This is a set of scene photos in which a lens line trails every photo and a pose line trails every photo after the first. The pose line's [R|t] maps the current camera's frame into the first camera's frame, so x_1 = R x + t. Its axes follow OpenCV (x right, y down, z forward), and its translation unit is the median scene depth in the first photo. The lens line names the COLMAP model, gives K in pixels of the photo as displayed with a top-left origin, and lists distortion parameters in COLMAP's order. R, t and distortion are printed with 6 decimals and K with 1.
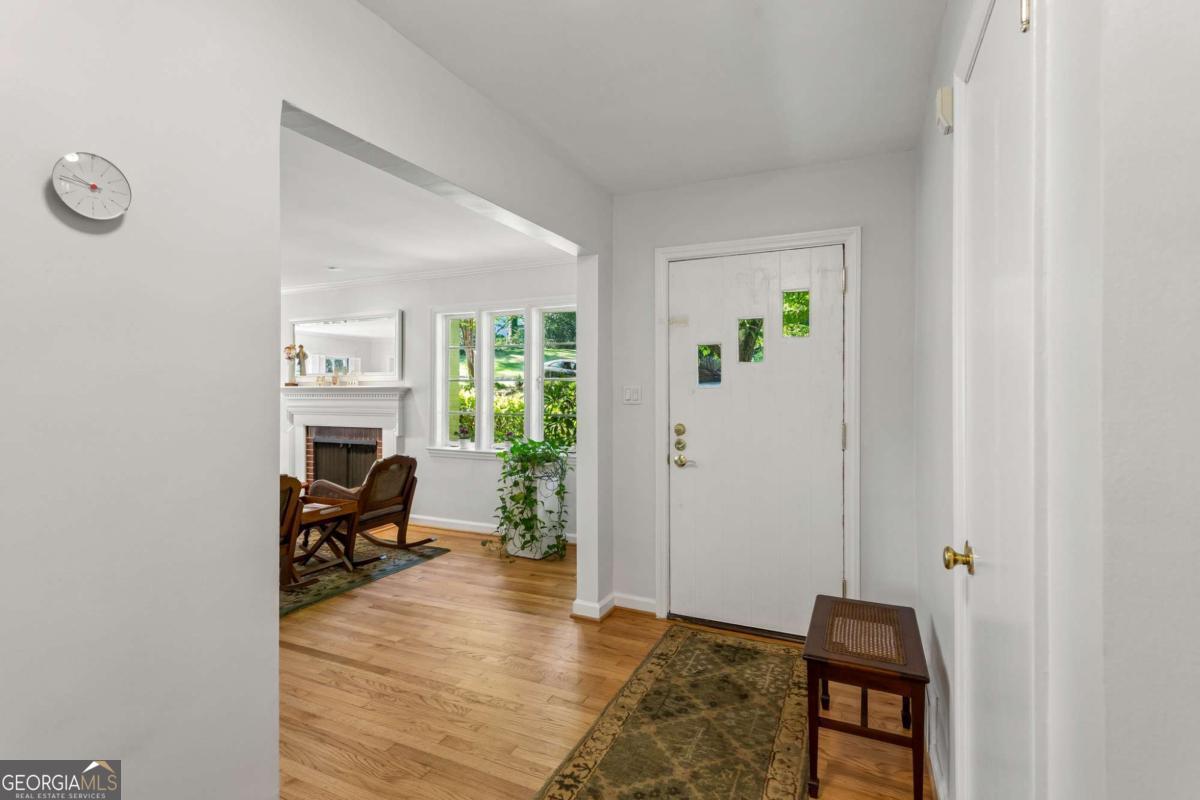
lens RADIAL K [[576.4, 0, 600.2], [0, 576.4, 395.4], [0, 0, 1]] dist [0.000357, 0.000015]
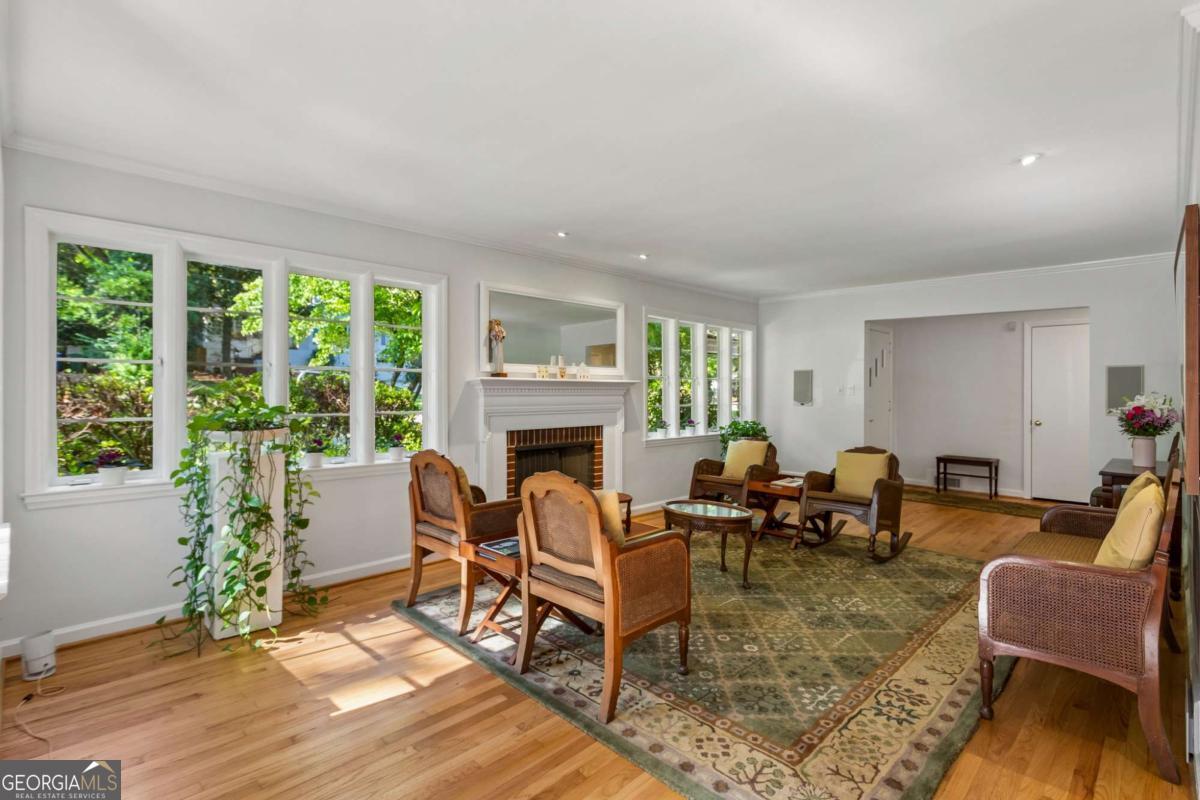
lens RADIAL K [[576.4, 0, 600.0], [0, 576.4, 396.8], [0, 0, 1]] dist [0.000357, 0.000015]
pose [[0.340089, -0.004282, 0.940383, -1.253144], [0.002886, 0.999990, 0.003510, 0.006941], [-0.940389, 0.001520, 0.340098, 0.684208]]
